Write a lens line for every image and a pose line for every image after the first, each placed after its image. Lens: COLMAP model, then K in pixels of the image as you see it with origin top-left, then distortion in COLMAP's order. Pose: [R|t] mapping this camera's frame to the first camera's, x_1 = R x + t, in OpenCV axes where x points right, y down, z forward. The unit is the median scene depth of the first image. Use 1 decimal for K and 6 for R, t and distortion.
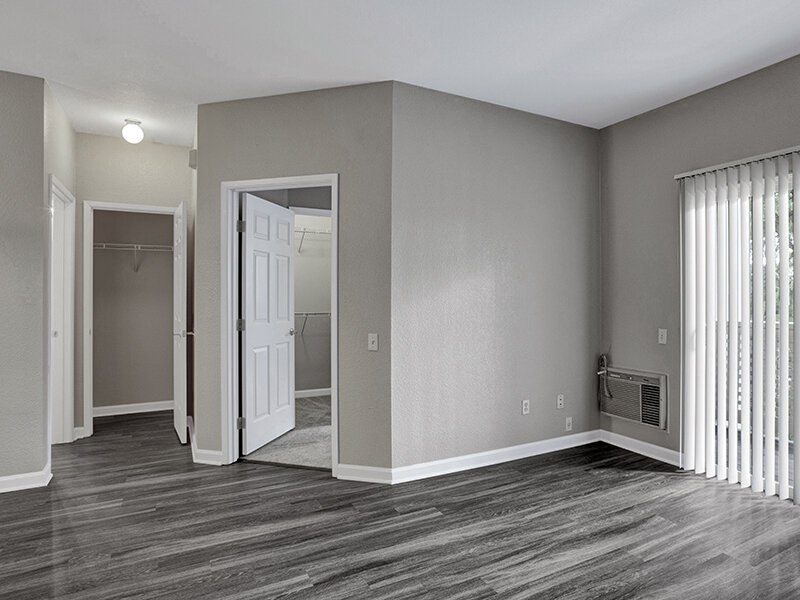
lens RADIAL K [[479.0, 0, 418.6], [0, 479.0, 296.3], [0, 0, 1]] dist [-0.047499, 0.028295]
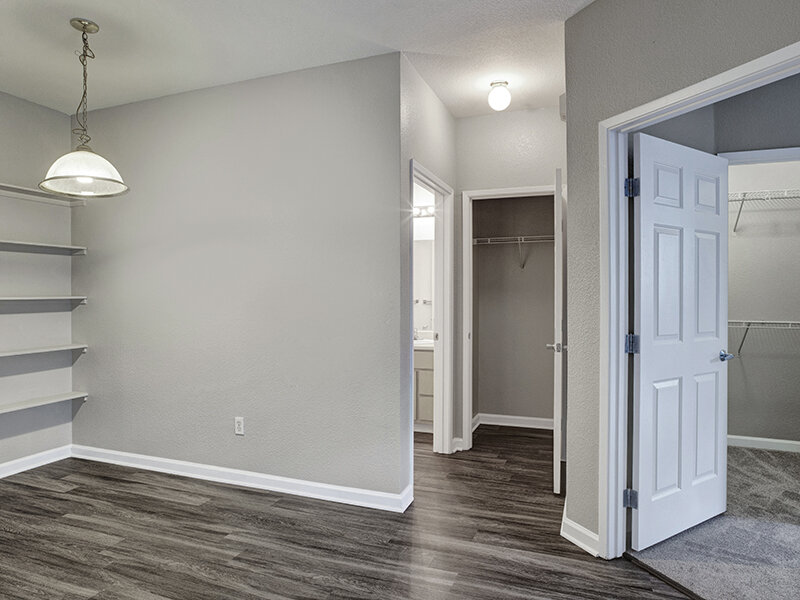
lens RADIAL K [[479.0, 0, 418.6], [0, 479.0, 296.3], [0, 0, 1]] dist [-0.047499, 0.028295]
pose [[0.675623, 0.004543, -0.737233, -0.103150], [0.001317, 0.999972, 0.007369, -0.008557], [0.737246, -0.005949, 0.675598, 0.374900]]
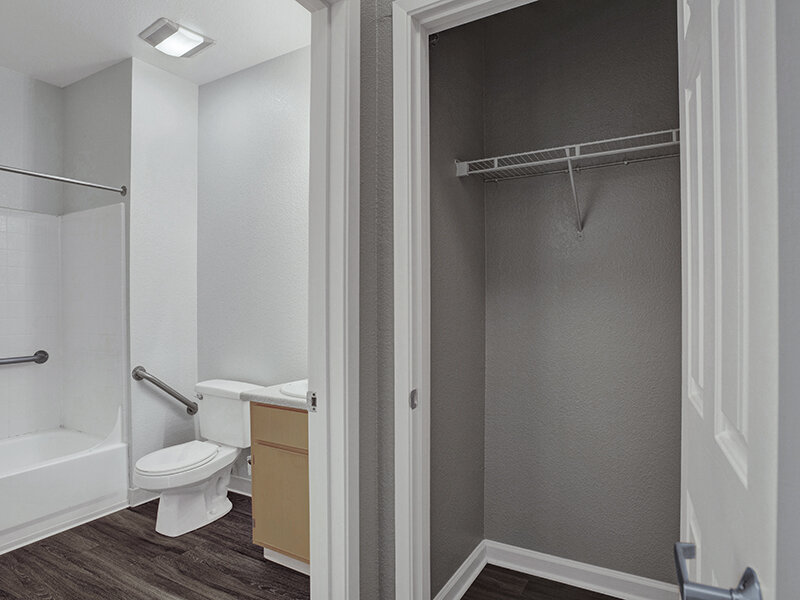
lens RADIAL K [[490.7, 0, 400.0], [0, 490.7, 300.0], [0, 0, 1]] dist [-0.002989, -0.000486]
pose [[0.534503, 0.004152, -0.845157, -0.495877], [0.004634, 0.999959, 0.007843, 0.005569], [0.845154, -0.008109, 0.534461, 0.975779]]
